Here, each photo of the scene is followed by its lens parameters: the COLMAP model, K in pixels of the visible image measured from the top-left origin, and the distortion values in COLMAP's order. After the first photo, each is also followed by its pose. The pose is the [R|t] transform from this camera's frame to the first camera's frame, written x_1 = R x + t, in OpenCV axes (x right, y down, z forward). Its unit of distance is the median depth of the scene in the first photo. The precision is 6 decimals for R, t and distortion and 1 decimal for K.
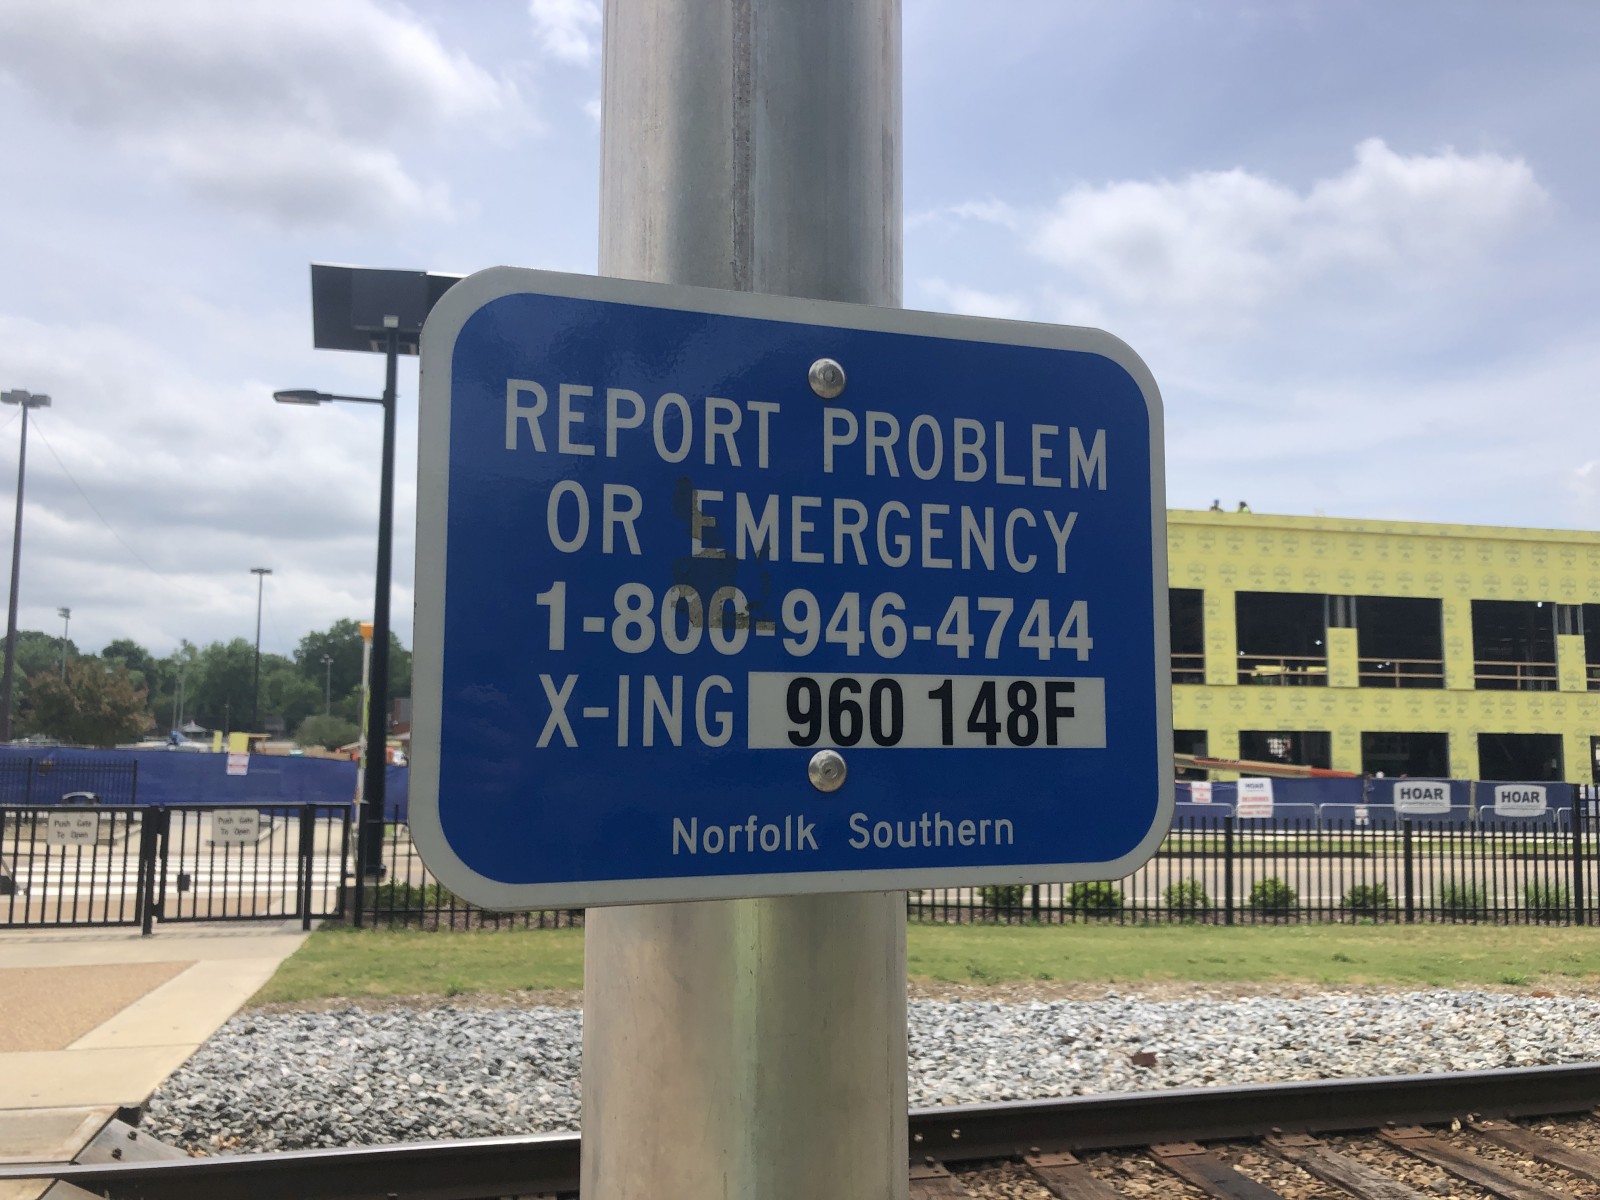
lens RADIAL K [[1305.6, 0, 787.0], [0, 1305.6, 553.0], [0, 0, 1]] dist [0.071912, -0.077029]
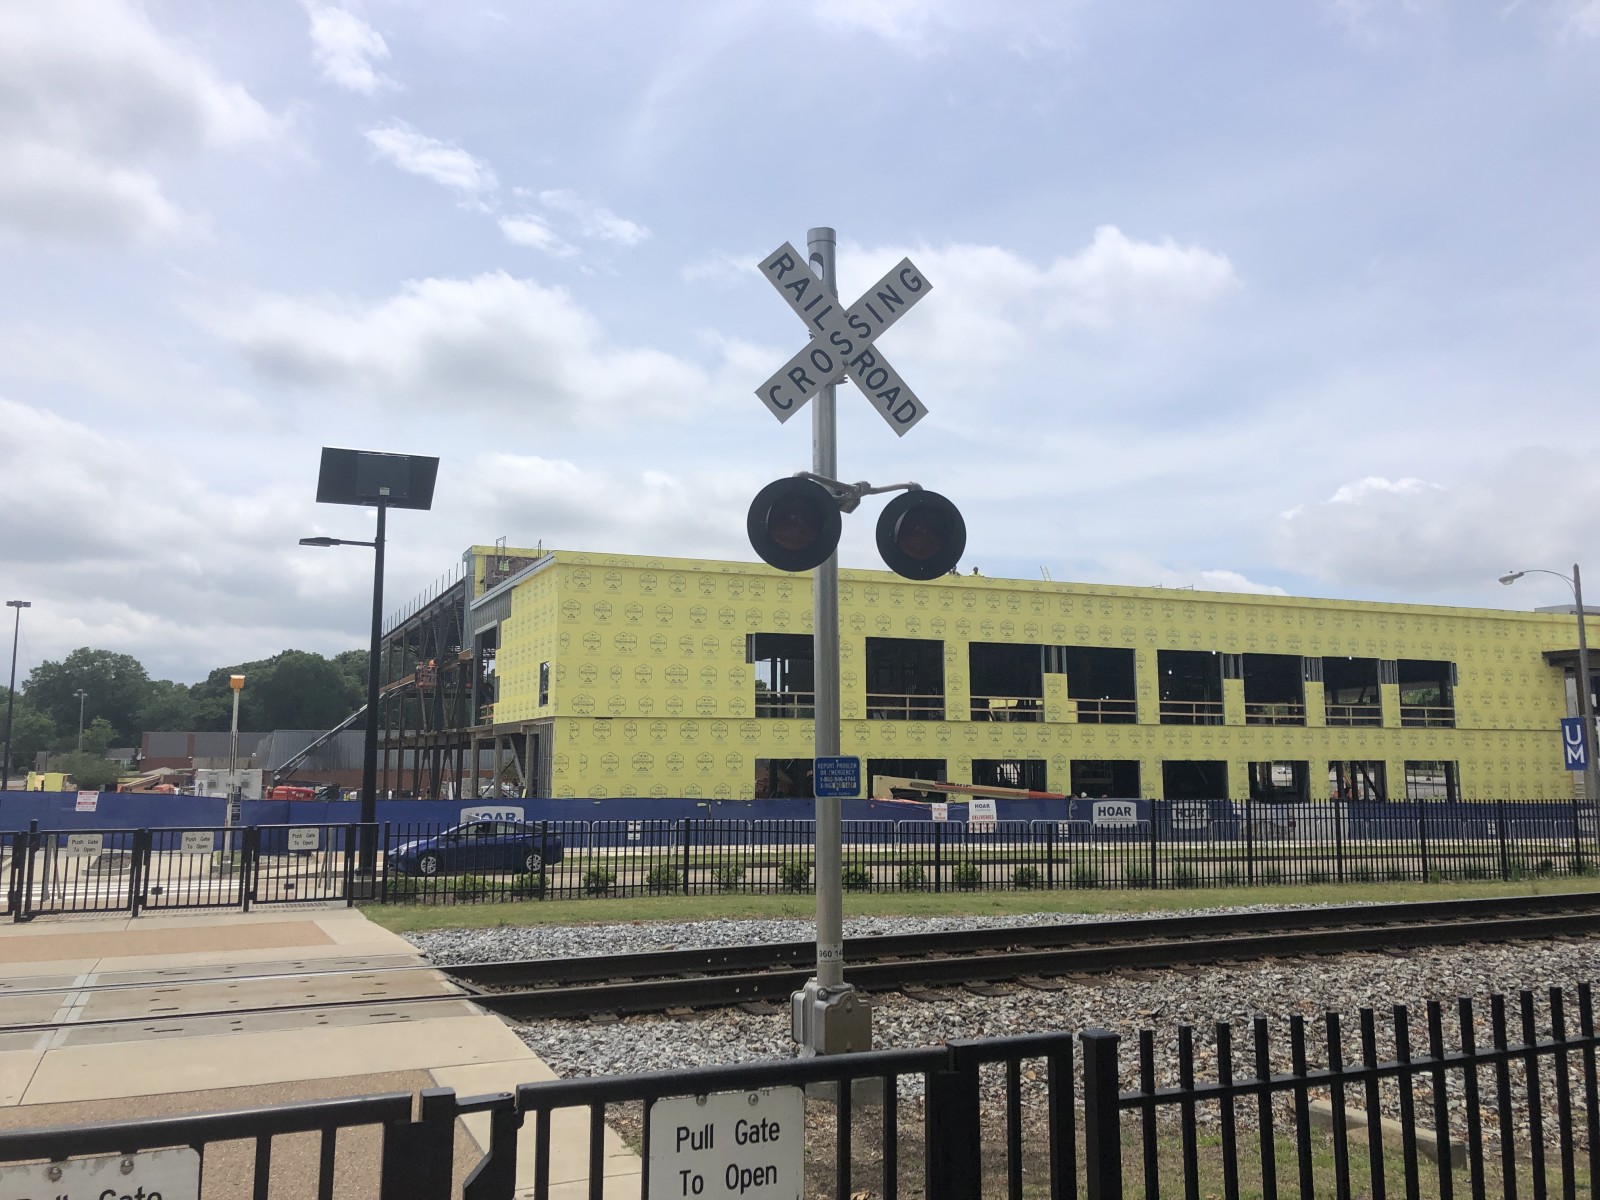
lens RADIAL K [[1305.6, 0, 777.8], [0, 1305.6, 577.1], [0, 0, 1]] dist [0.071912, -0.077029]
pose [[0.985400, 0.015347, 0.169561, -0.029778], [-0.014747, 0.999880, -0.004795, -0.020368], [-0.169614, 0.002224, 0.985508, -0.125033]]
